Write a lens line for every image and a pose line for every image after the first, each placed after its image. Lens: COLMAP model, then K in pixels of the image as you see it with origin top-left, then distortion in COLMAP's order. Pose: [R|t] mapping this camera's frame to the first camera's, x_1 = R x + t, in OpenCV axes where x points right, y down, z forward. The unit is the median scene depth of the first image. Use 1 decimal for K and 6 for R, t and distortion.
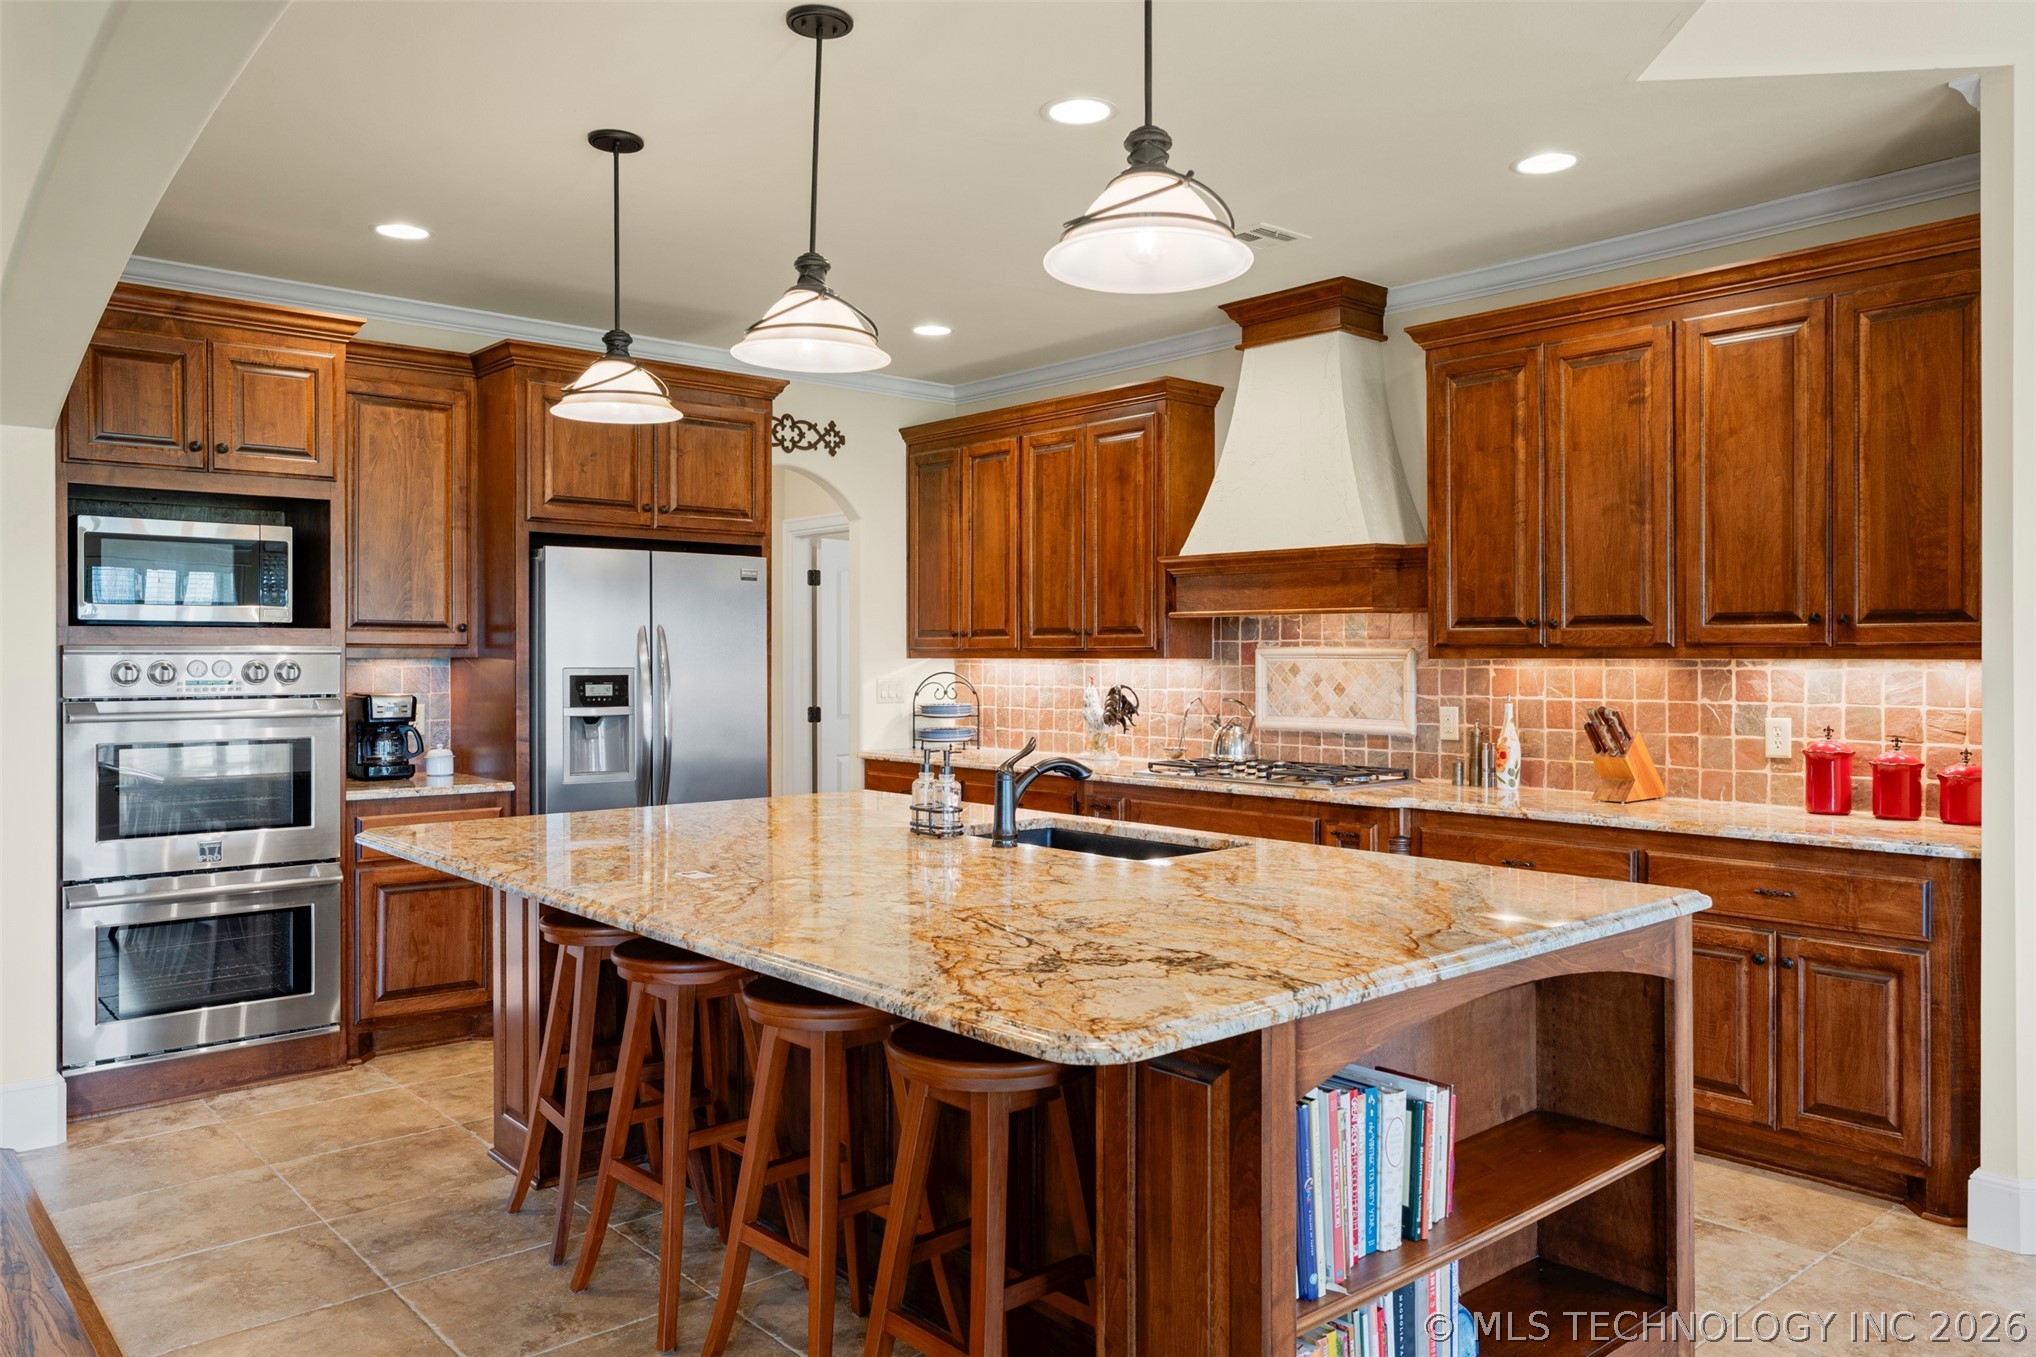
lens RADIAL K [[1451.4, 0, 1037.8], [0, 1451.4, 656.0], [0, 0, 1]] dist [-0.018988, 0.028412]
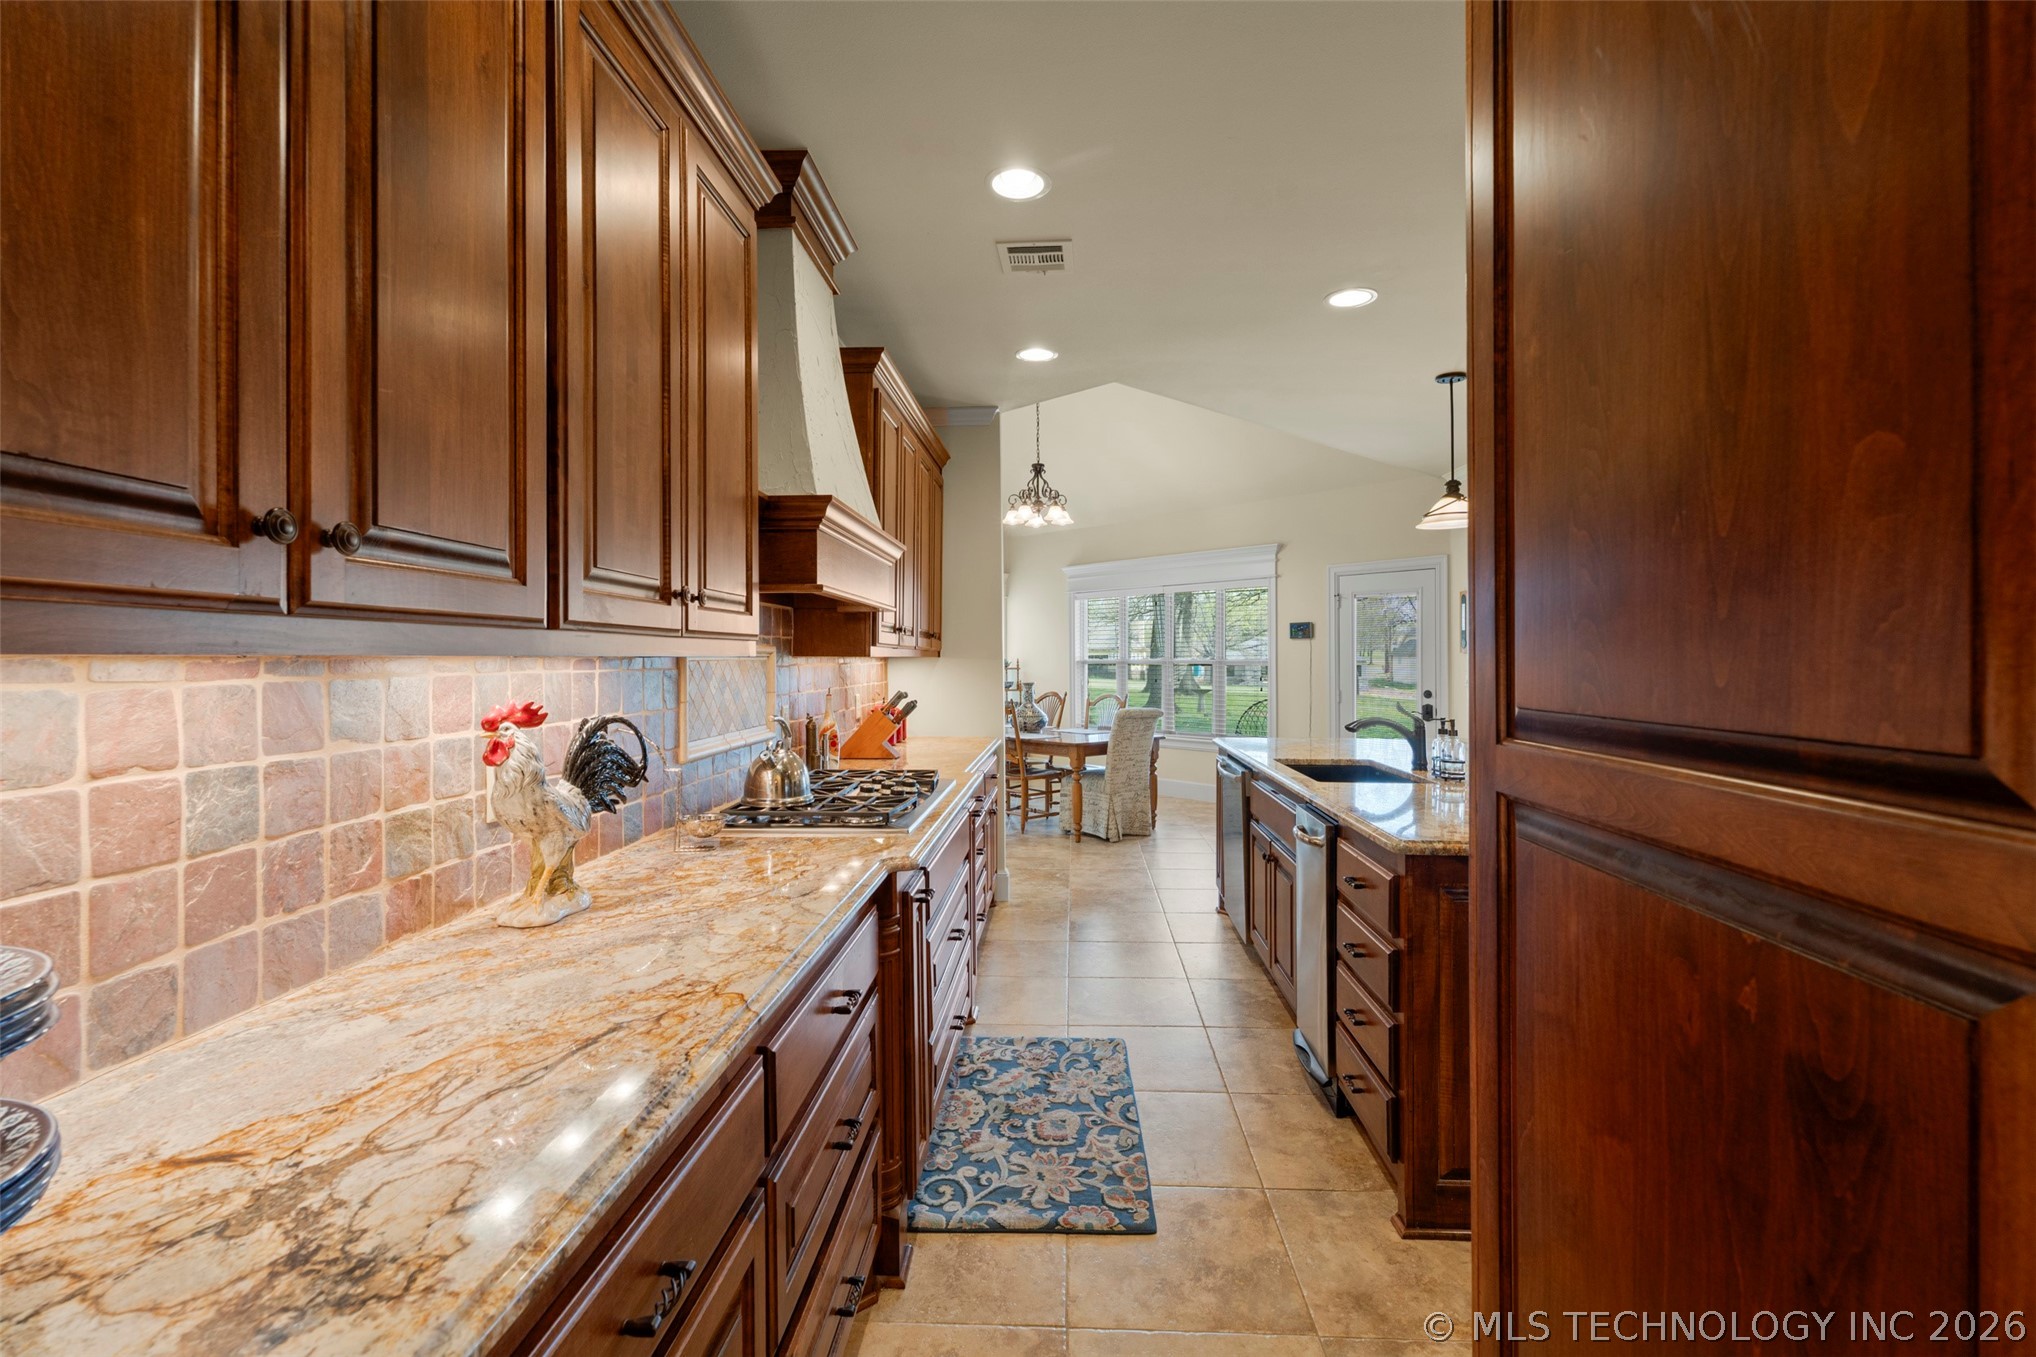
lens RADIAL K [[906.6, 0, 1045.0], [0, 906.6, 650.8], [0, 0, 1]] dist [0.003011, -0.001741]
pose [[-0.725155, 0.001700, 0.688584, -0.275843], [-0.002380, 0.999985, -0.004976, 0.001308], [-0.688582, -0.005247, -0.725140, 1.327357]]
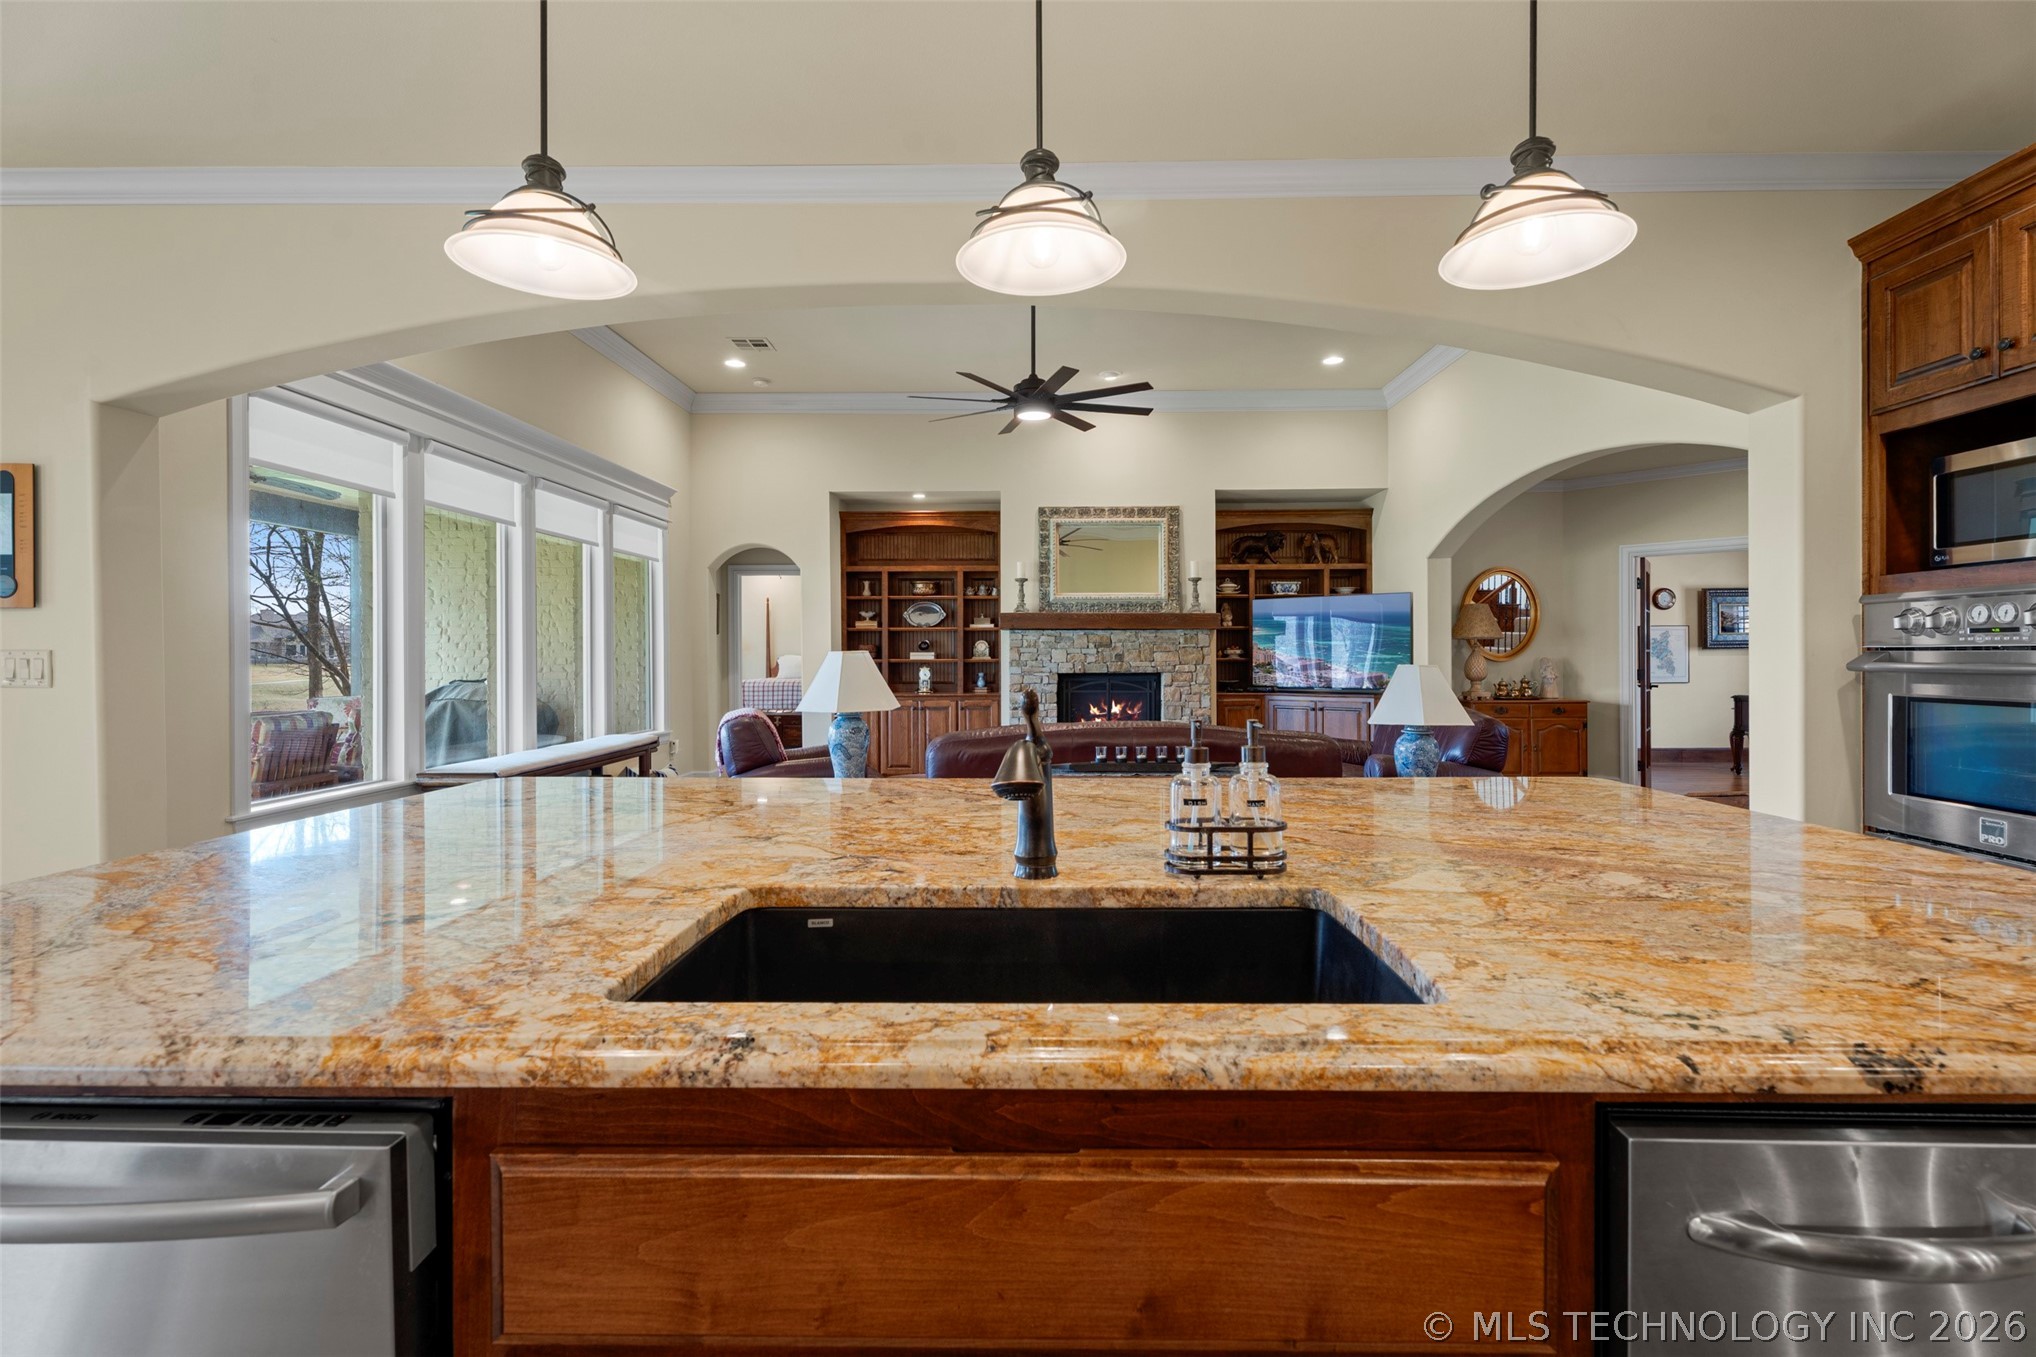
lens RADIAL K [[906.6, 0, 1033.0], [0, 906.6, 664.4], [0, 0, 1]] dist [0.003011, -0.001741]
pose [[-0.677335, 0.008716, -0.735623, 0.156794], [0.001226, 0.999942, 0.010720, 0.027446], [0.735674, 0.006359, -0.677306, 0.813787]]
